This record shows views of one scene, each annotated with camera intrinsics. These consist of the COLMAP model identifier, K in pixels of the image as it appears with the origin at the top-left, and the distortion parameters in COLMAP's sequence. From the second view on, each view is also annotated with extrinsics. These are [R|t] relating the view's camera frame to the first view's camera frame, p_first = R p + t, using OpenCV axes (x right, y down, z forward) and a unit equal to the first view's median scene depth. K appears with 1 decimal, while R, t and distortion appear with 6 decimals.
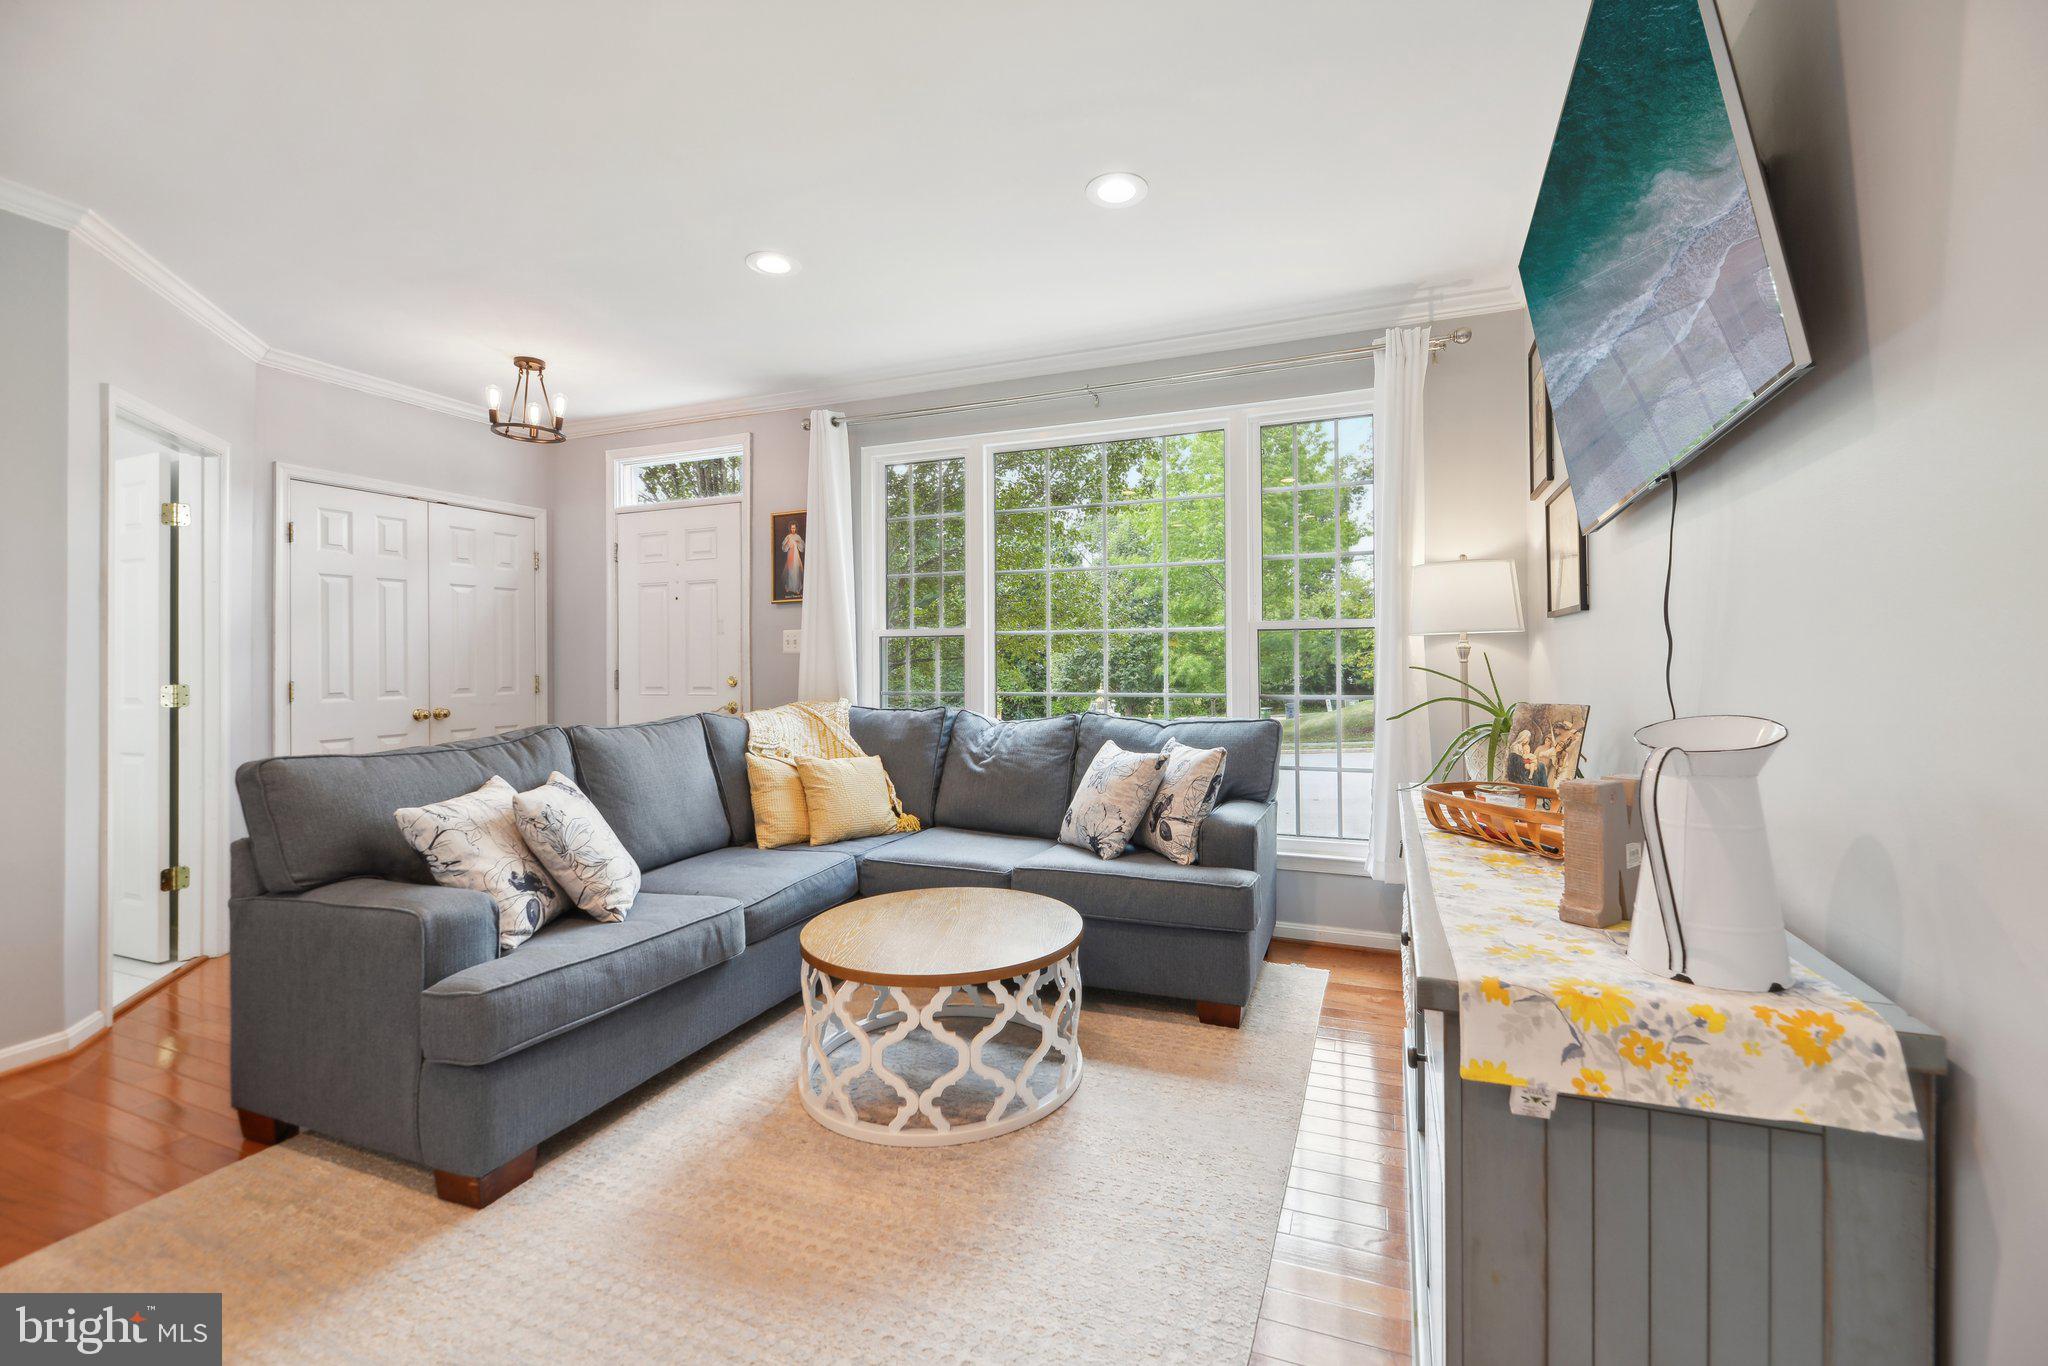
lens RADIAL K [[855.4, 0, 1033.4], [0, 855.4, 669.4], [0, 0, 1]] dist [-0.014873, 0.000149]
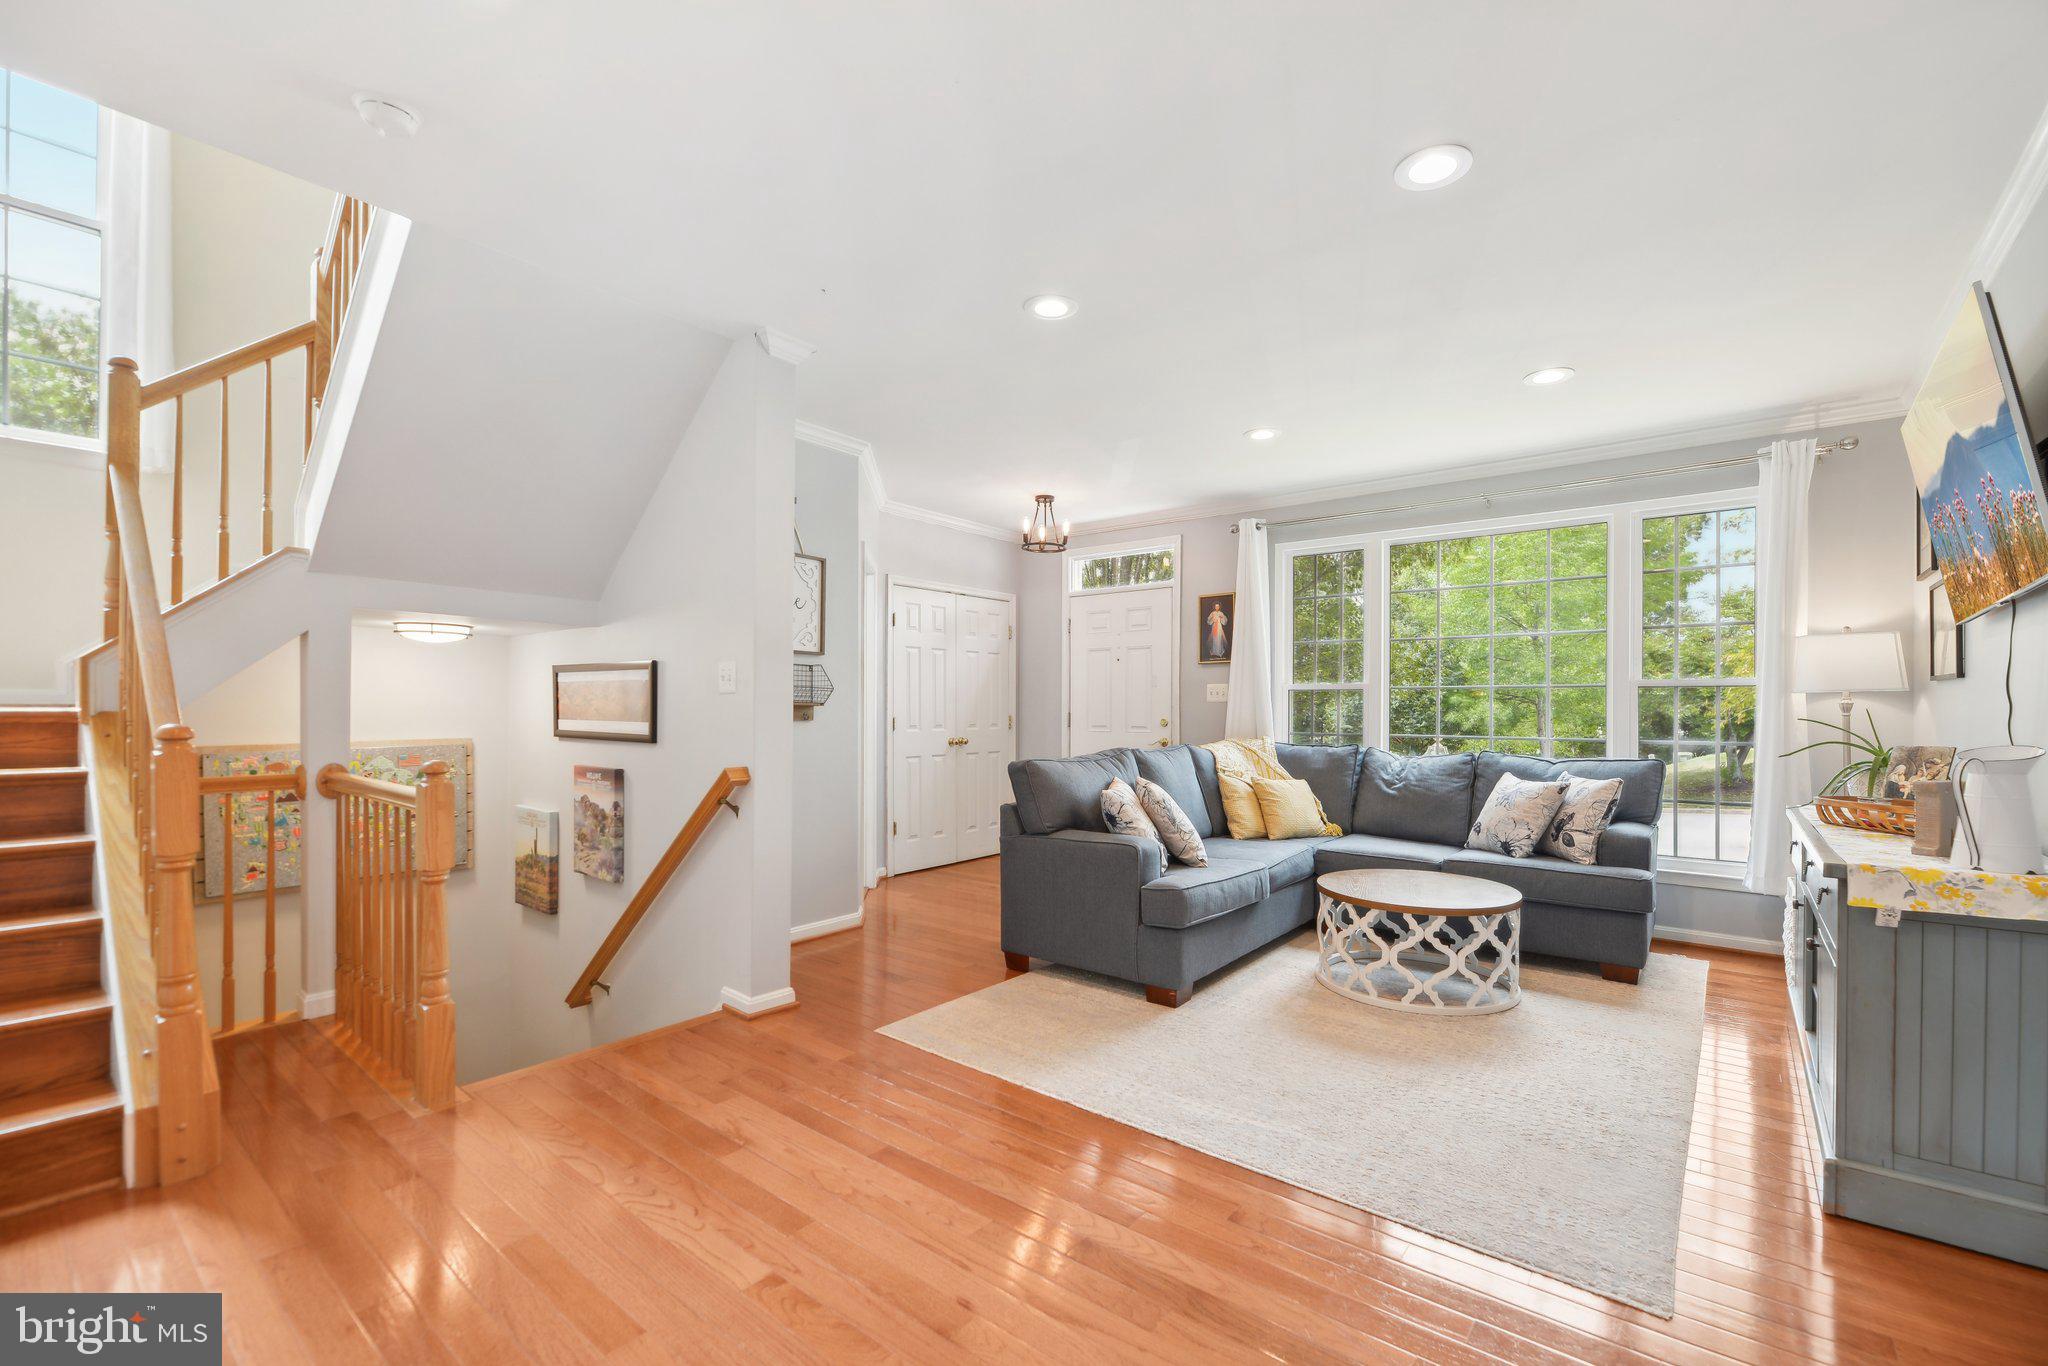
lens RADIAL K [[827.0, 0, 1026.1], [0, 827.0, 716.5], [0, 0, 1]] dist [-0.022171, 0.000019]
pose [[0.948866, 0.014726, -0.315335, -0.232300], [-0.014096, 0.999891, 0.004276, 0.003998], [0.315364, 0.000388, 0.948971, -0.444538]]
